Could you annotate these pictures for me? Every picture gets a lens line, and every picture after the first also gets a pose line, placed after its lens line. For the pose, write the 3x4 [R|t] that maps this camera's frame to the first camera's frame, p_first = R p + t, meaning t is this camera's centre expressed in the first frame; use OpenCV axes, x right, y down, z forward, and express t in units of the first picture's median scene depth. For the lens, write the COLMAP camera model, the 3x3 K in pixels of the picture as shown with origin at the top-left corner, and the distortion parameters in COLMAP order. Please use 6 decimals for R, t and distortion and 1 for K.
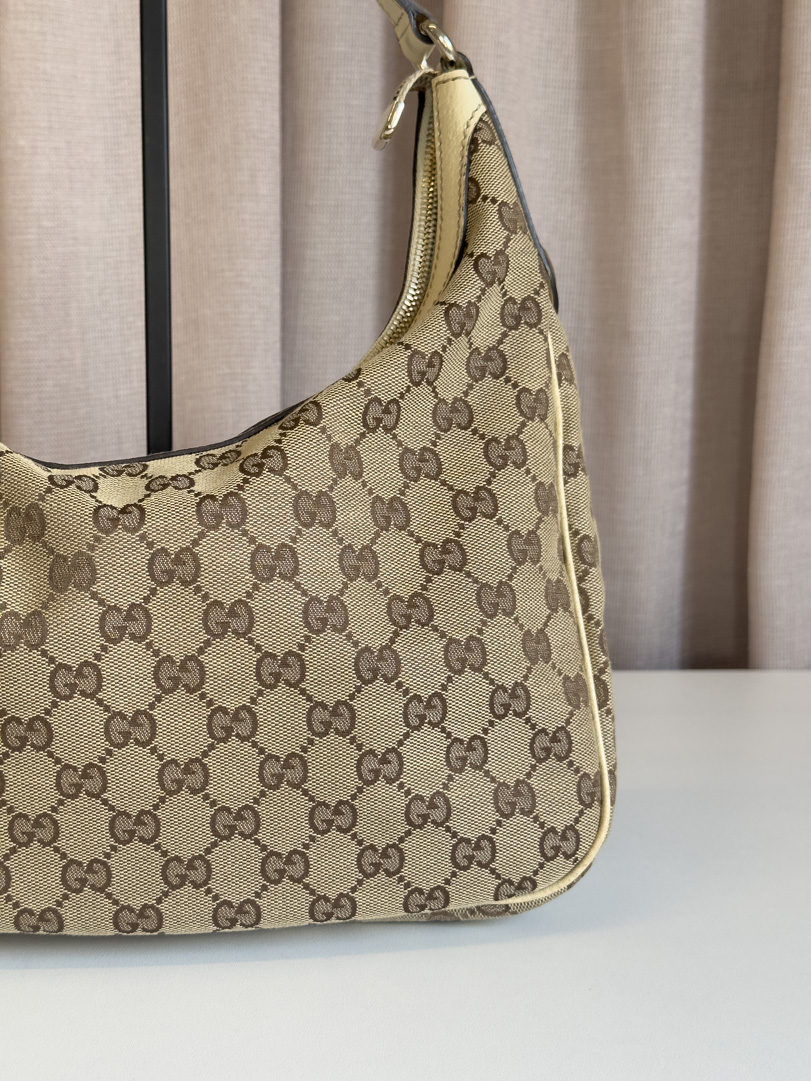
lens RADIAL K [[1605.0, 0, 405.5], [0, 1605.0, 540.5], [0, 0, 1]] dist [0.224768, -0.418481]
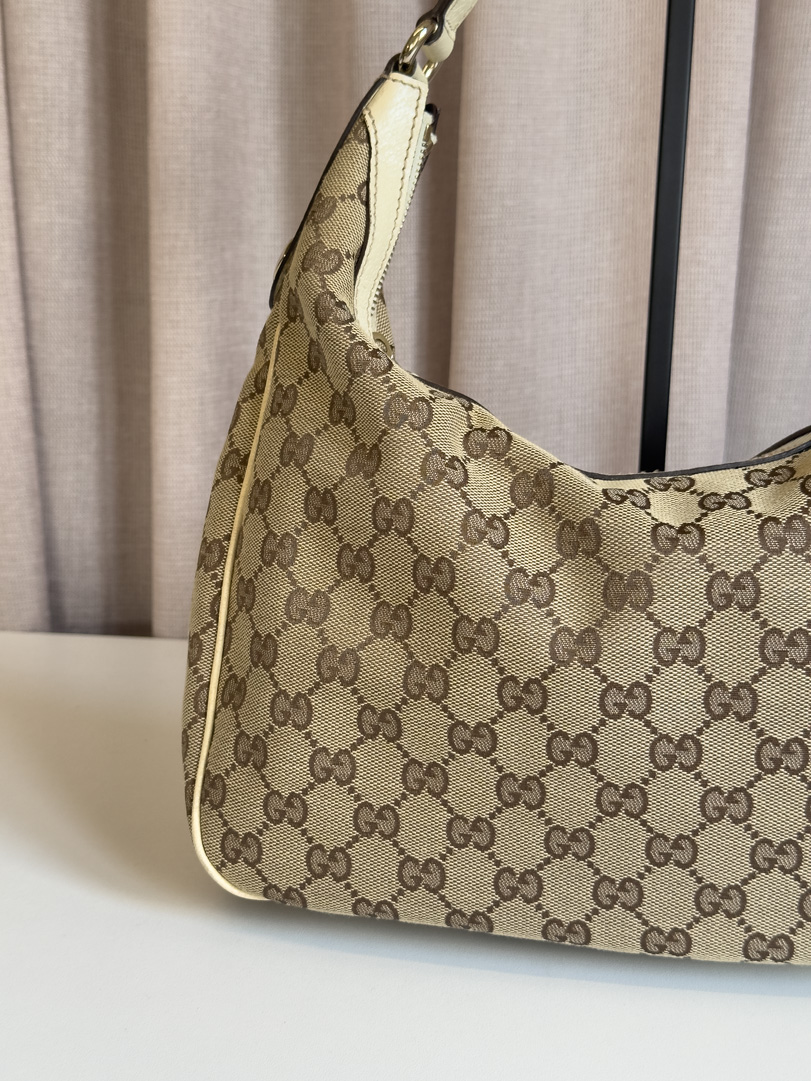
lens RADIAL K [[1605.0, 0, 405.5], [0, 1605.0, 540.5], [0, 0, 1]] dist [0.224768, -0.418481]
pose [[0.982467, 0.047928, -0.180173, -0.157629], [-0.041188, 0.998311, 0.040967, -0.043866], [0.181832, -0.032828, 0.982781, 0.014554]]
